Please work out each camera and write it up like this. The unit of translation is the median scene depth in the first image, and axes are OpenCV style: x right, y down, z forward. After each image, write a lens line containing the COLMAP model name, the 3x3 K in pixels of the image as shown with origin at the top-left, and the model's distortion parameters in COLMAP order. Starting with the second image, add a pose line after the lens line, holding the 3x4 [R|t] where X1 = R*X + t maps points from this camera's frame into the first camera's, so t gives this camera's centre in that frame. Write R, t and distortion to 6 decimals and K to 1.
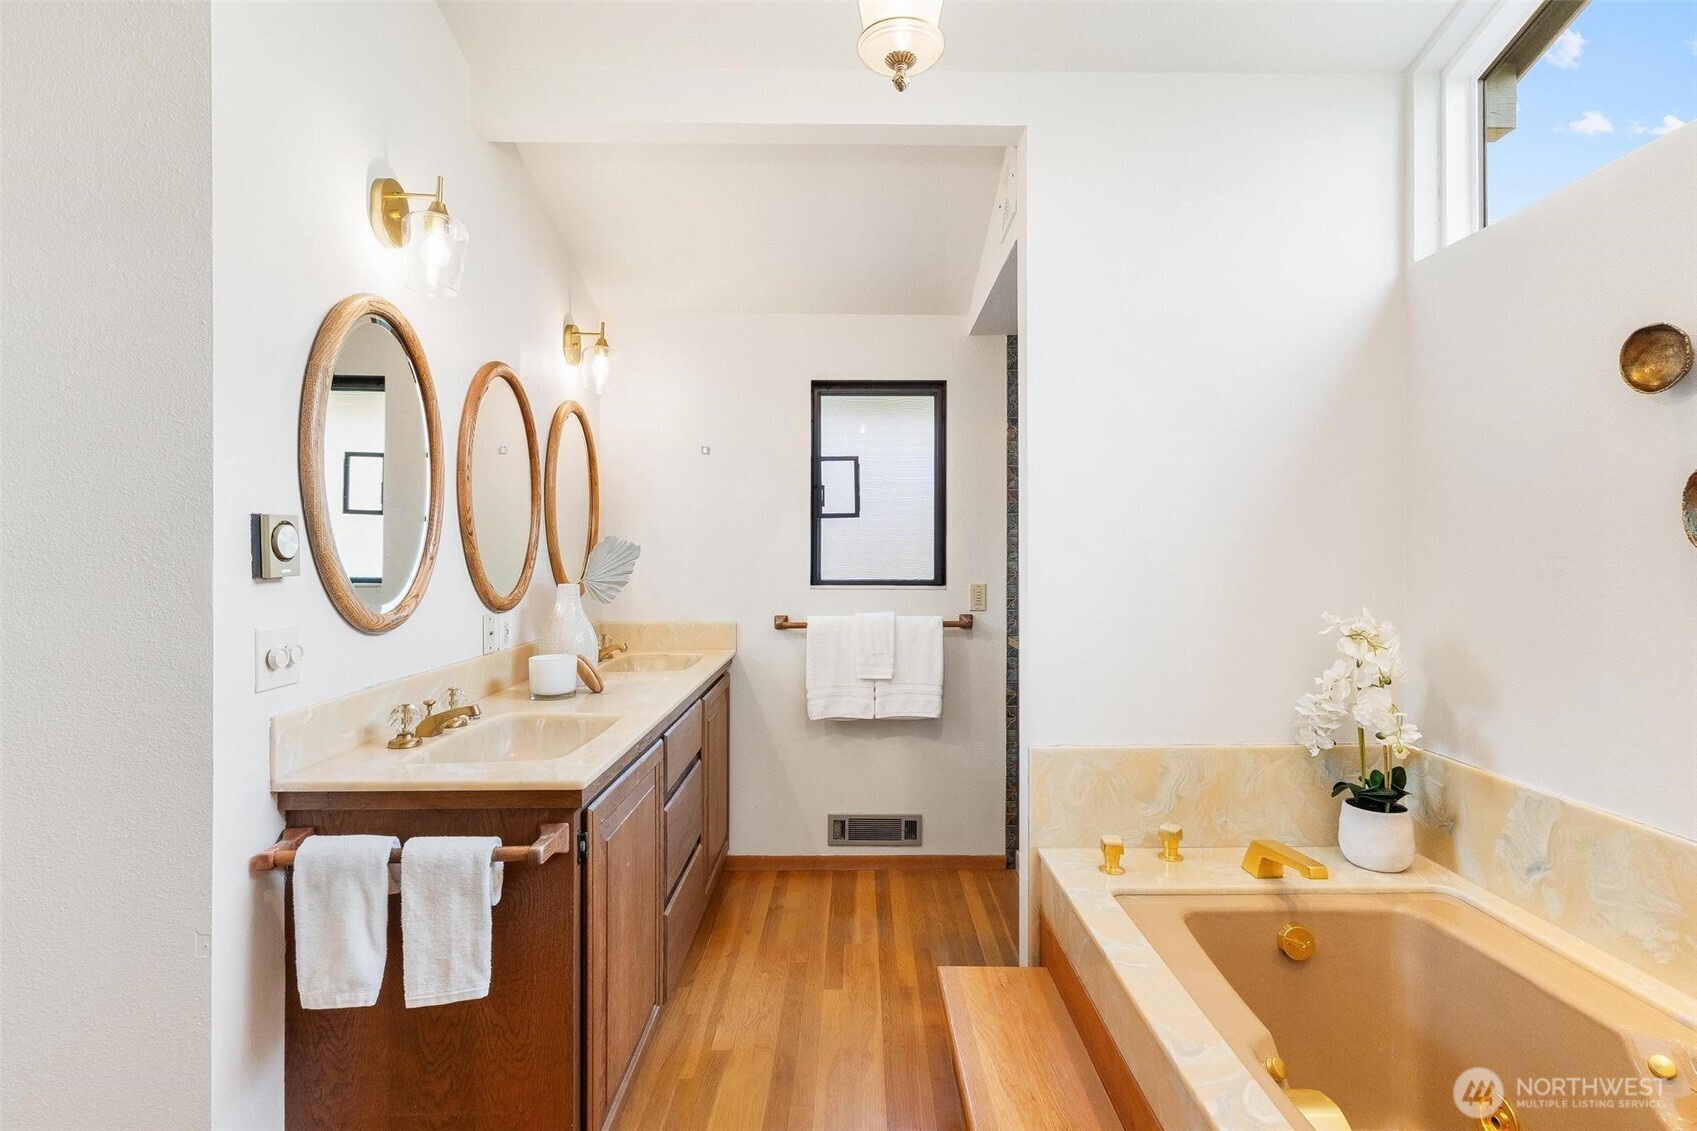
lens RADIAL K [[807.0, 0, 849.9], [0, 807.0, 558.1], [0, 0, 1]] dist [-0.002381, -0.000630]
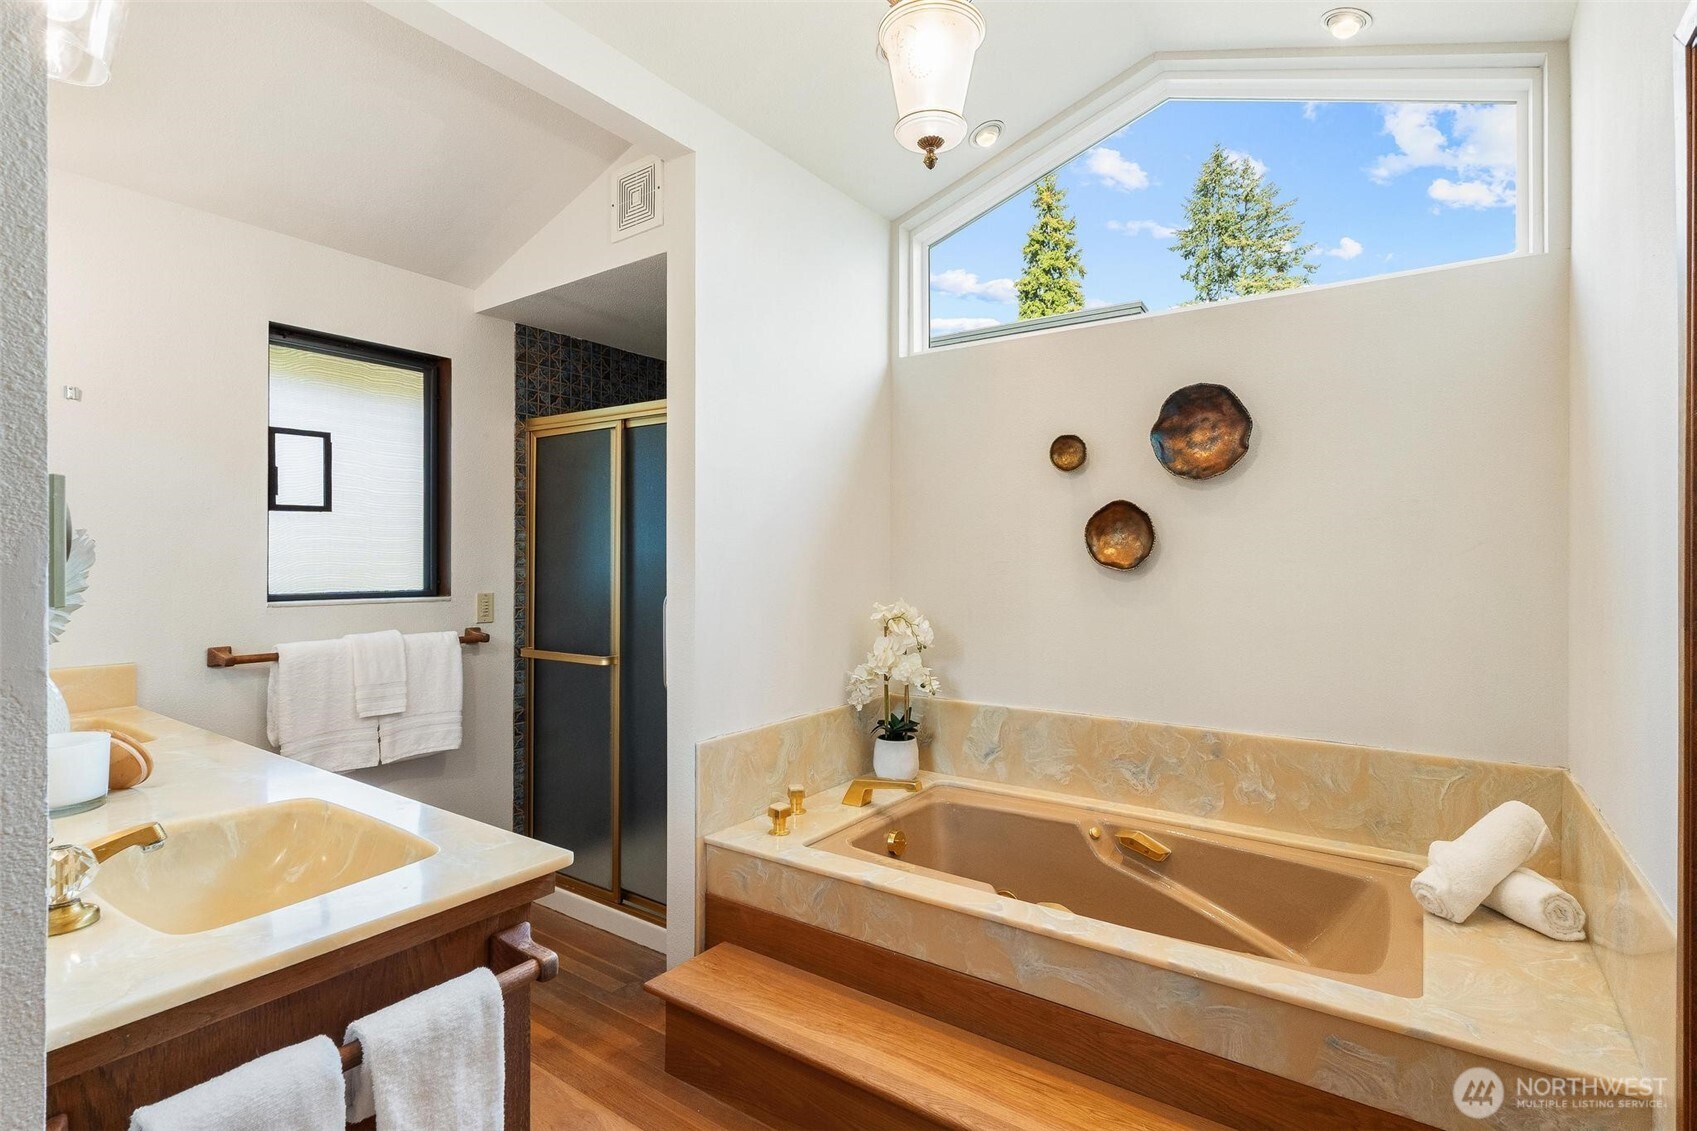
lens RADIAL K [[824.5, 0, 848.5], [0, 824.5, 565.5], [0, 0, 1]] dist [-0.002429, -0.000178]
pose [[0.576773, -0.004305, 0.816893, -0.544968], [0.002803, 0.999991, 0.003291, -0.000627], [-0.816900, 0.000391, 0.576780, 0.218446]]
